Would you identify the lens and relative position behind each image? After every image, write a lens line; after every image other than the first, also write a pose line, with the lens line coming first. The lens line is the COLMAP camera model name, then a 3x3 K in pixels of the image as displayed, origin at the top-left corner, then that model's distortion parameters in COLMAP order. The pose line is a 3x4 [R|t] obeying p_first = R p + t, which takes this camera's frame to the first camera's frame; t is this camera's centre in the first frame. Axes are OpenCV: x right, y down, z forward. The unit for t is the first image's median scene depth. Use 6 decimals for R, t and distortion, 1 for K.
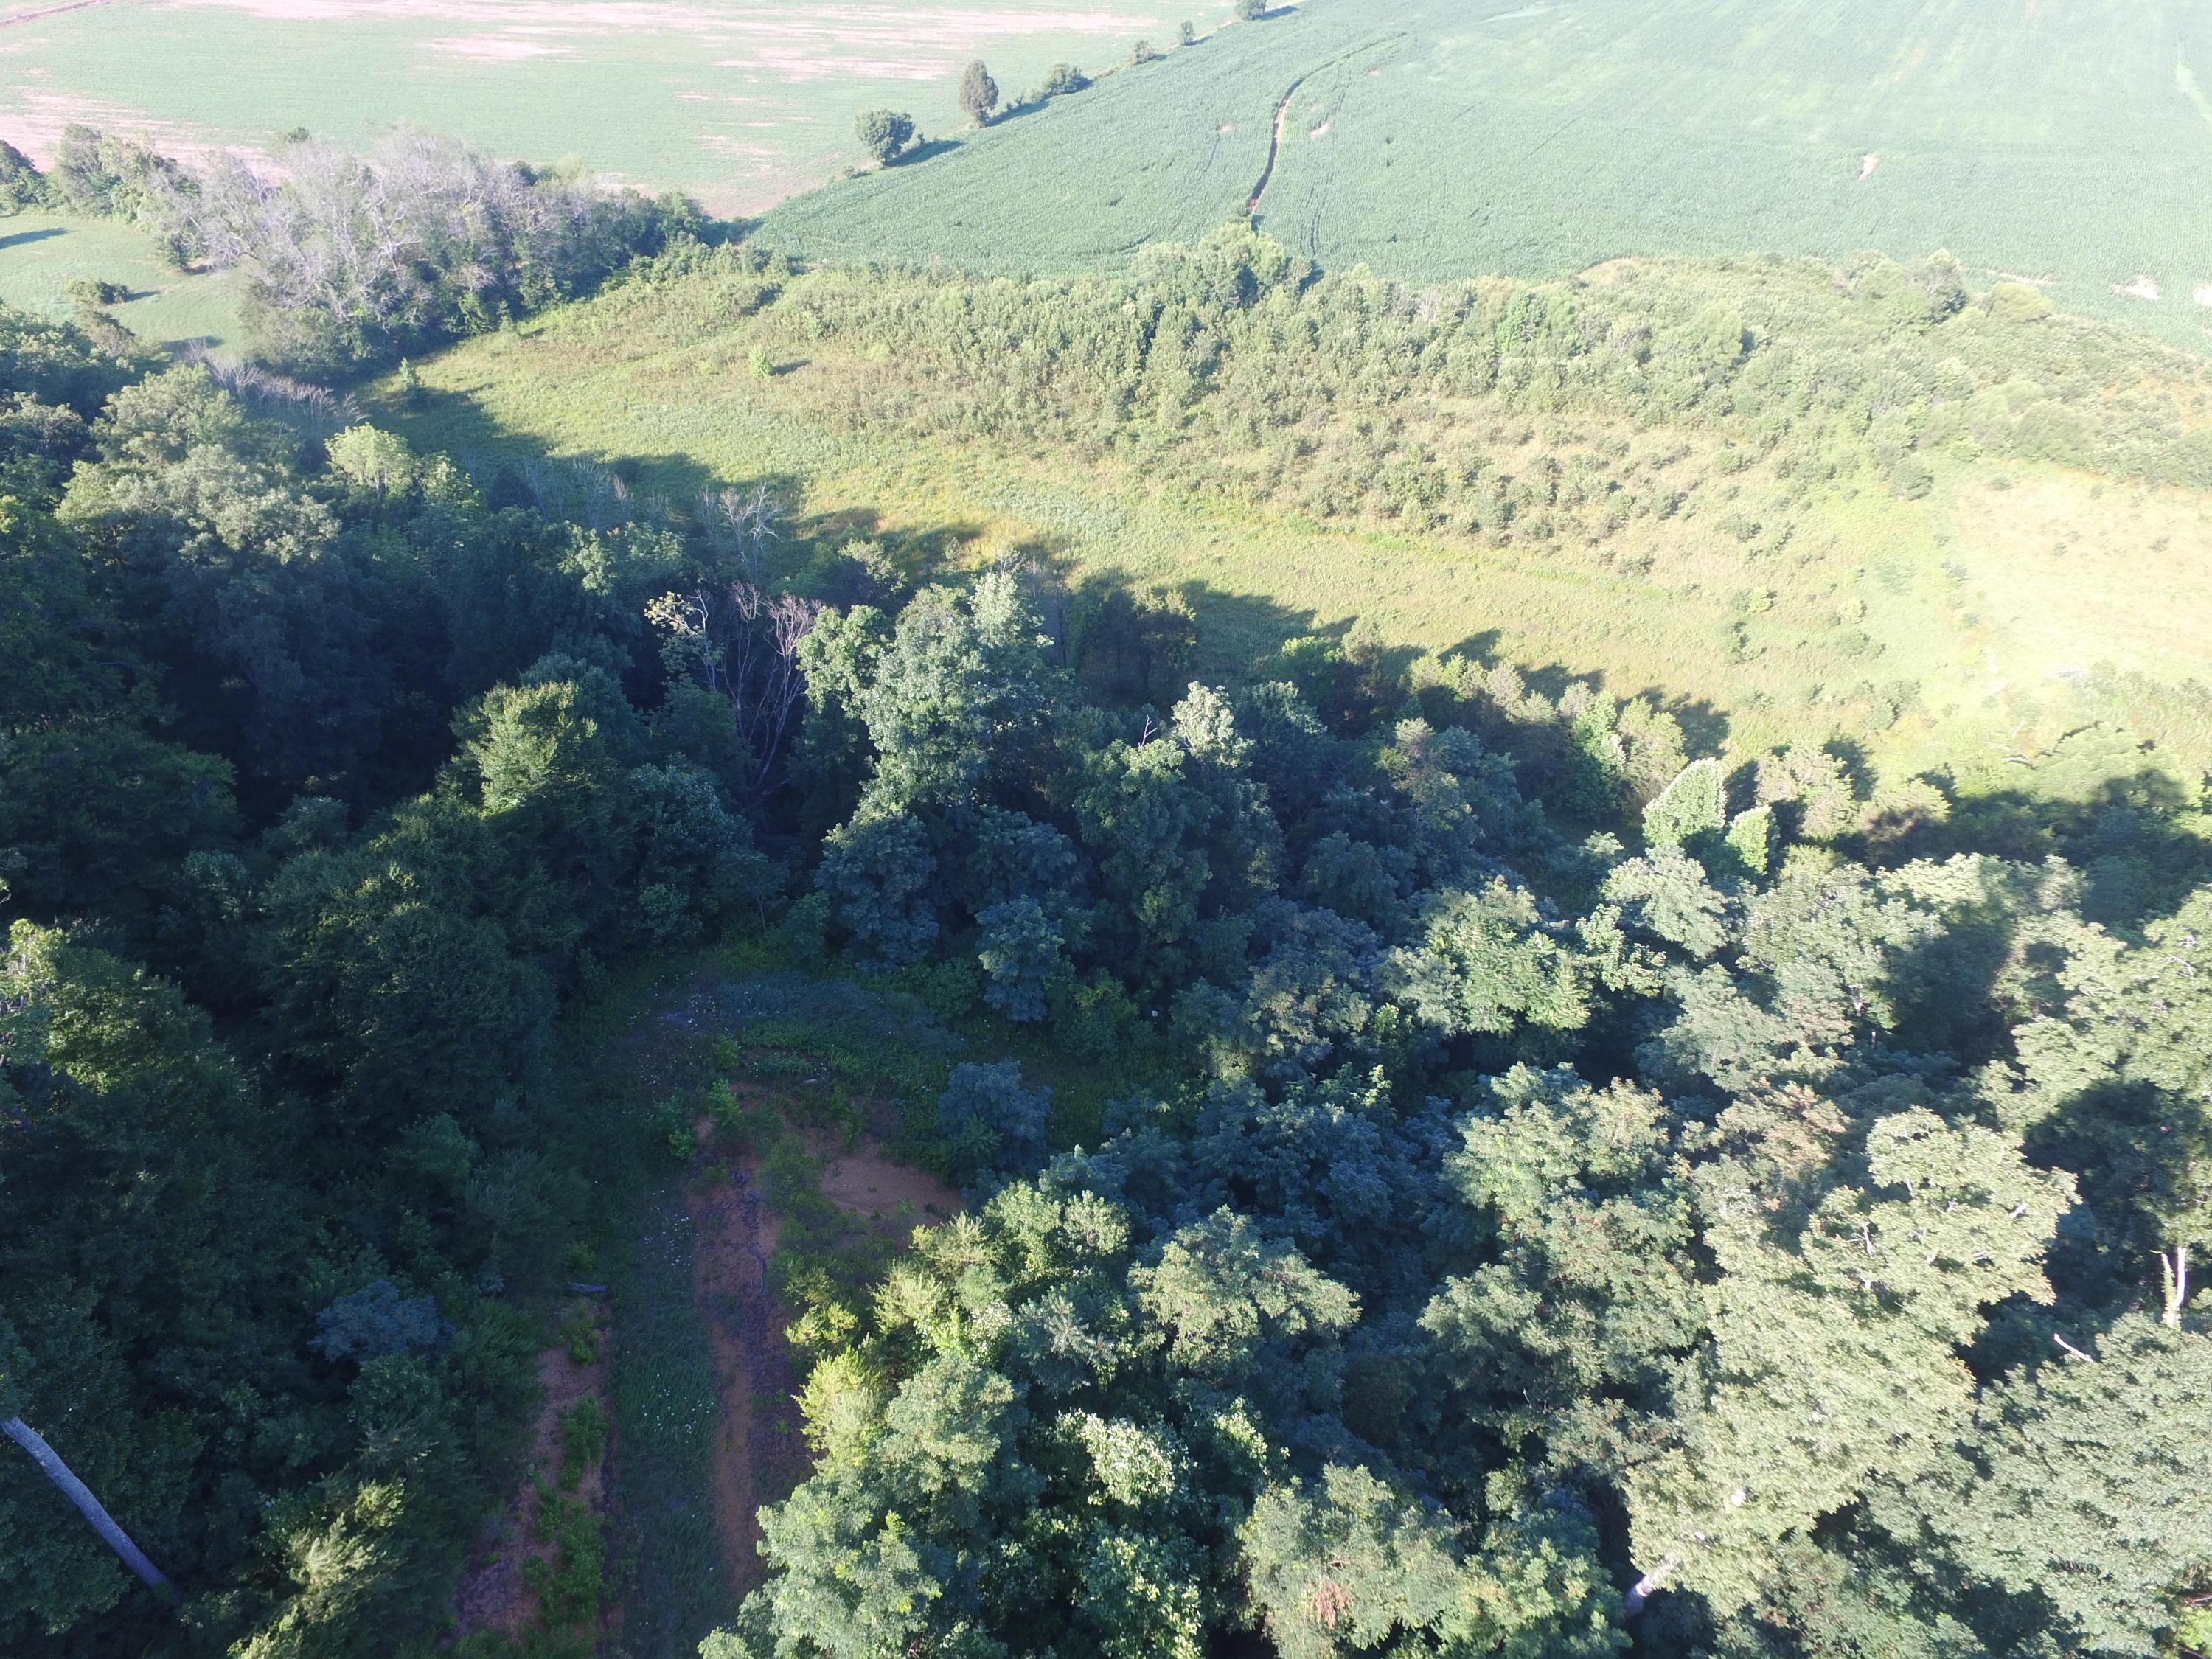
lens RADIAL K [[1273.2, 0, 1095.3], [0, 1273.2, 845.9], [0, 0, 1]] dist [-0.011184, 0.014440]
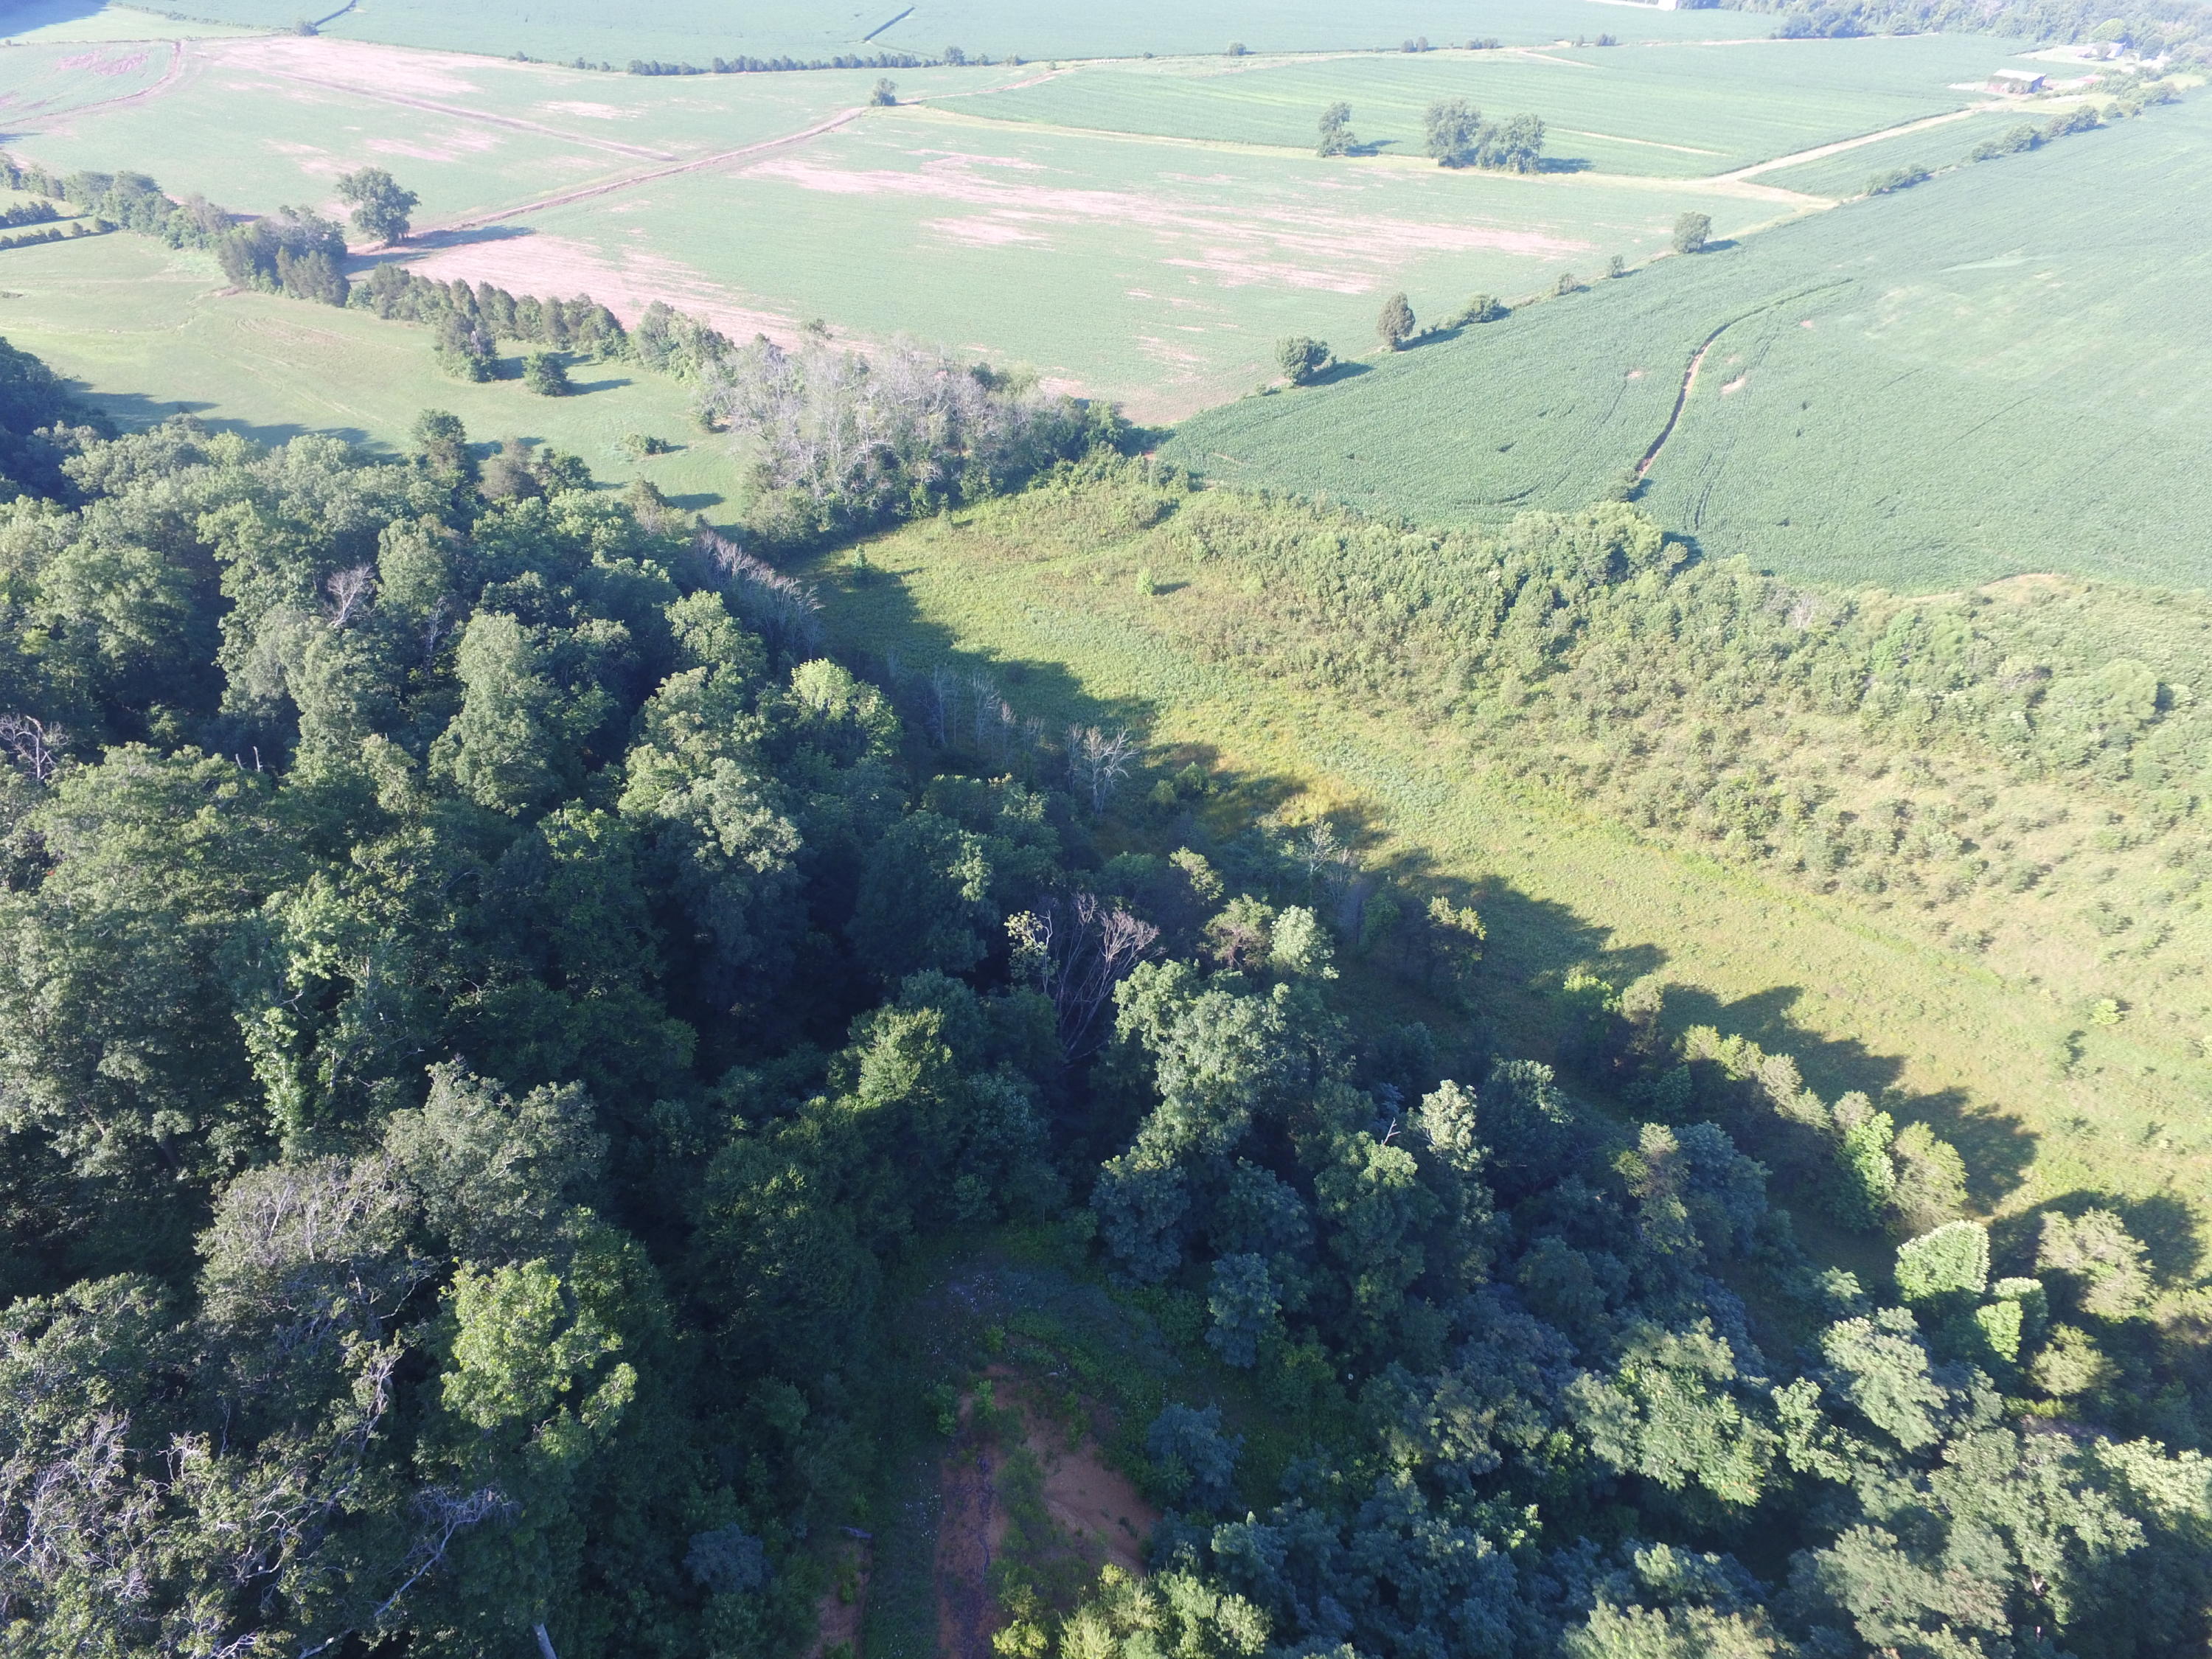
lens RADIAL K [[1286.0, 0, 1098.3], [0, 1286.0, 829.7], [0, 0, 1]] dist [-0.008278, 0.010631]
pose [[0.953841, 0.184368, -0.237057, 0.005755], [-0.201229, 0.978328, -0.048802, -0.109132], [0.222922, 0.094252, 0.970269, -0.094966]]
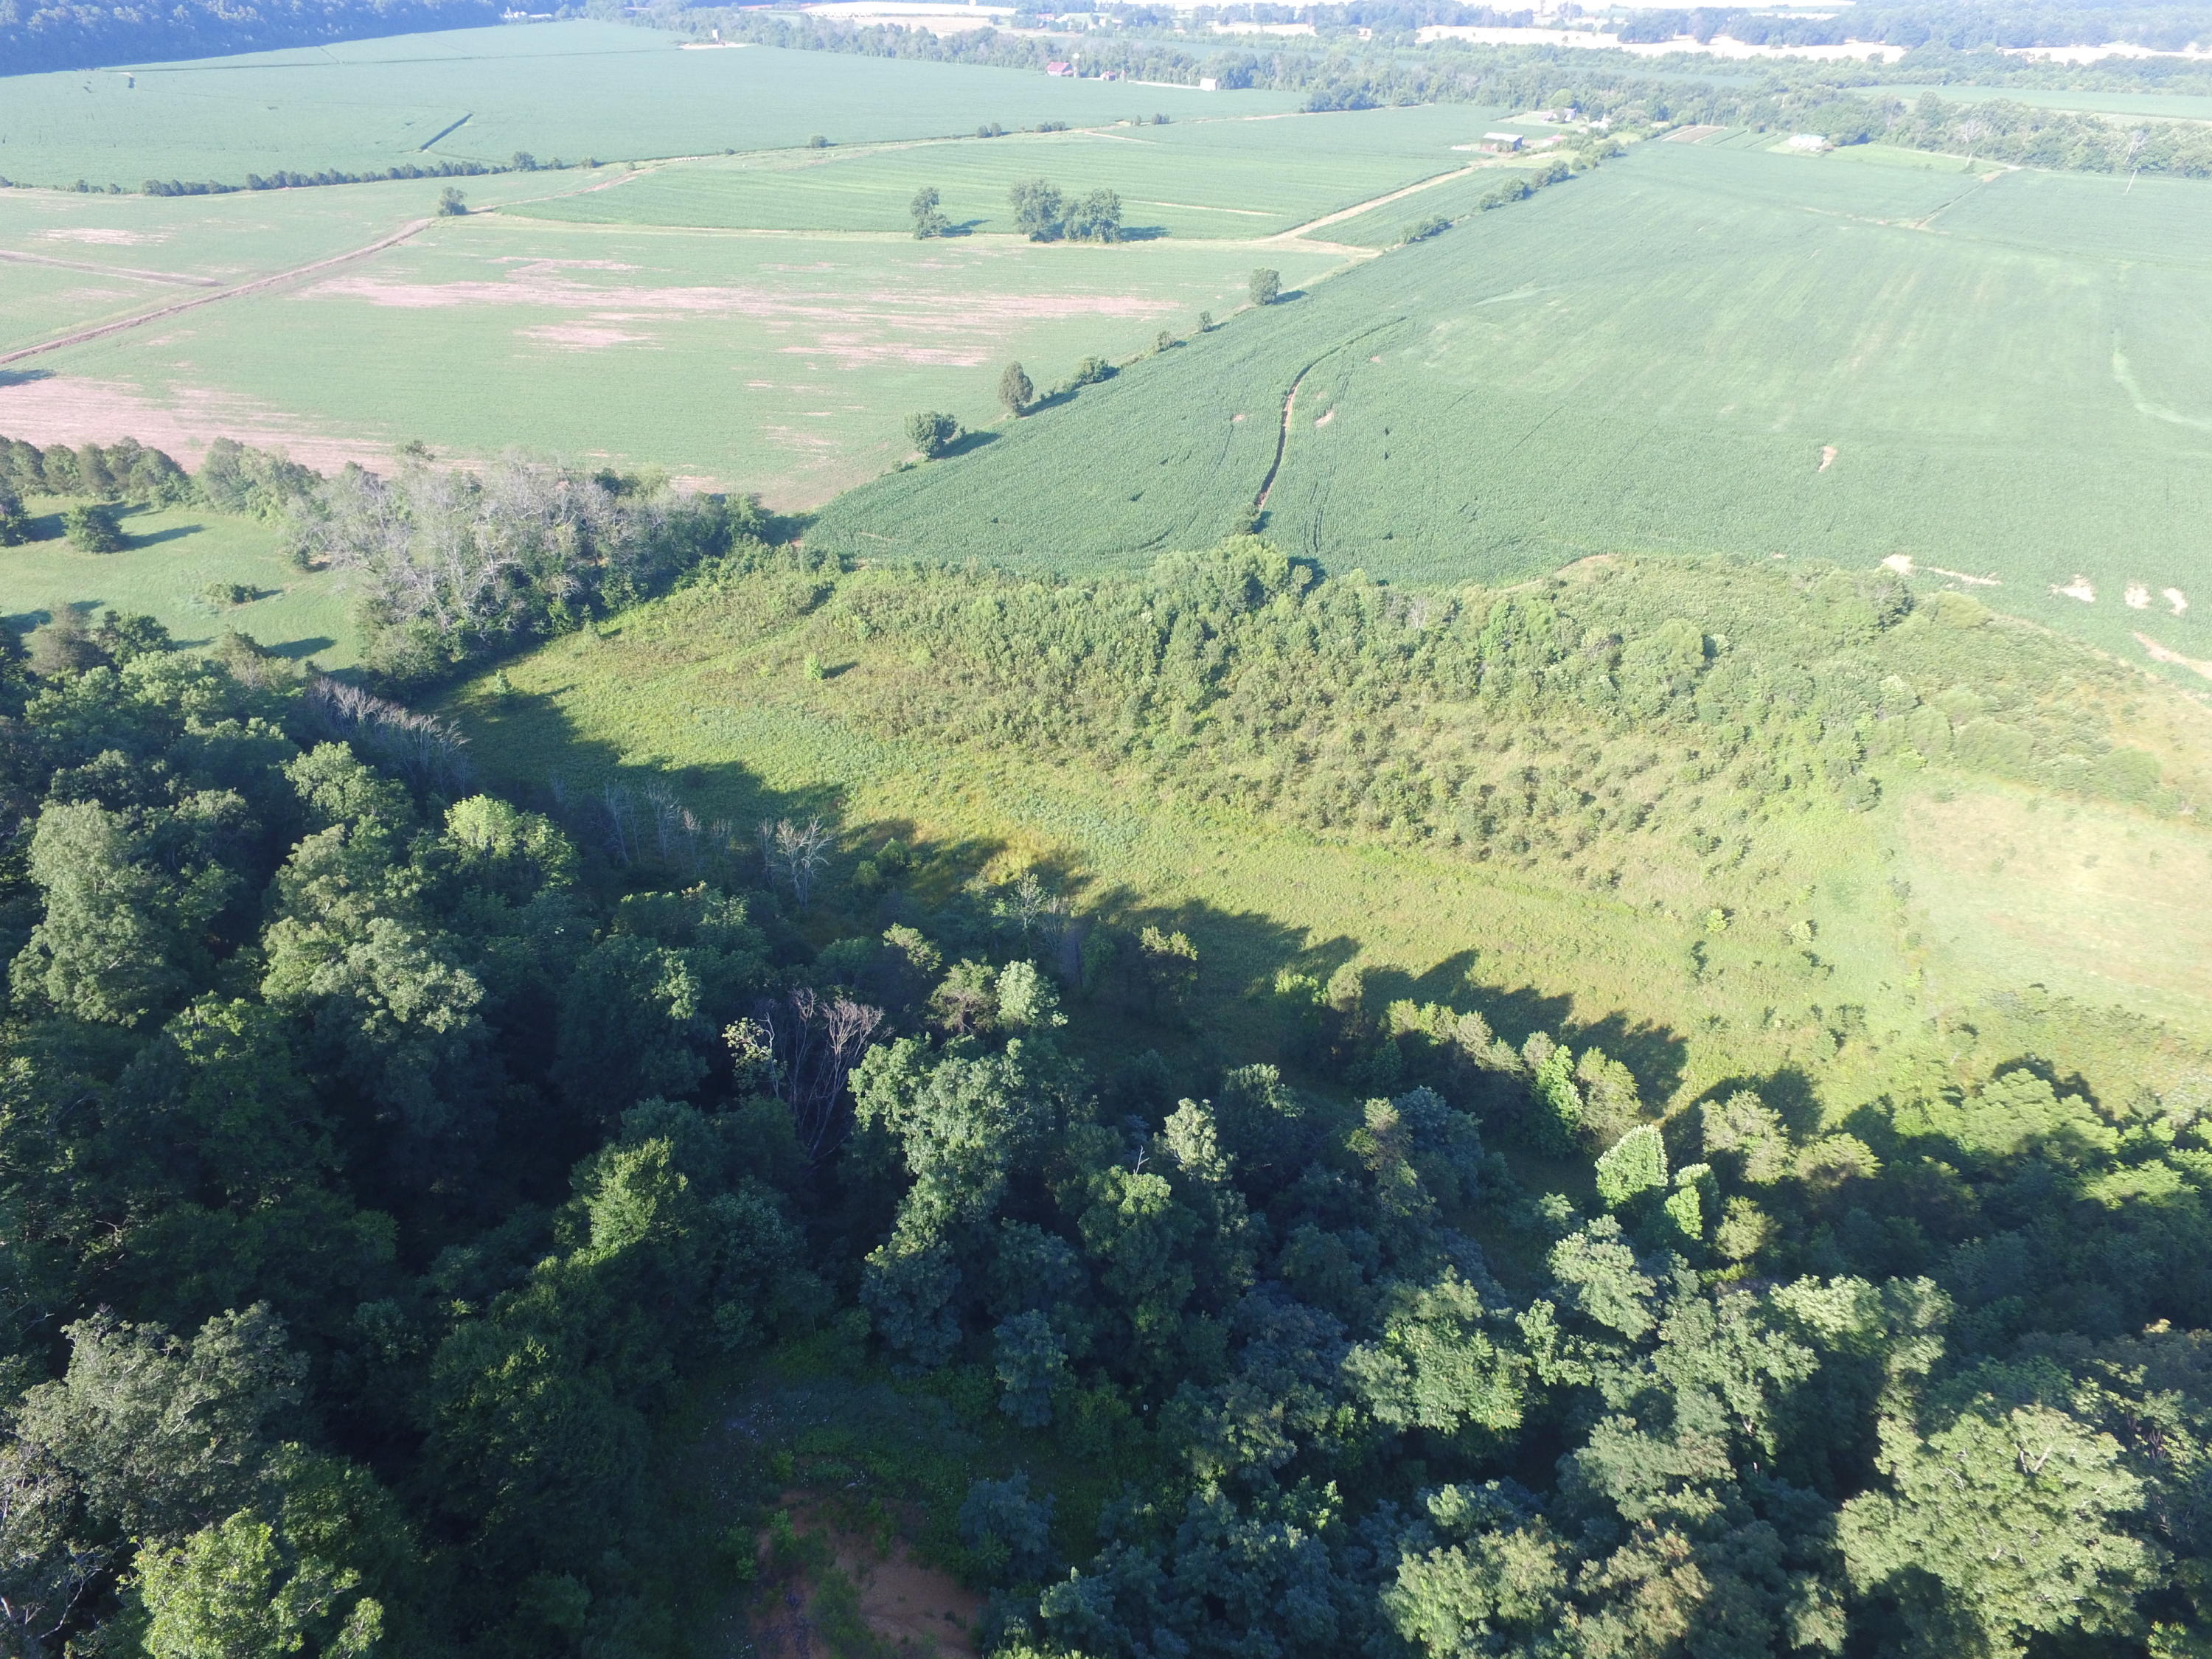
lens RADIAL K [[1288.7, 0, 1097.5], [0, 1288.7, 831.3], [0, 0, 1]] dist [-0.010144, 0.012995]
pose [[0.999749, 0.008627, -0.020692, 0.009815], [-0.011119, 0.992284, -0.123483, -0.108095], [0.019467, 0.123682, 0.992131, -0.101745]]
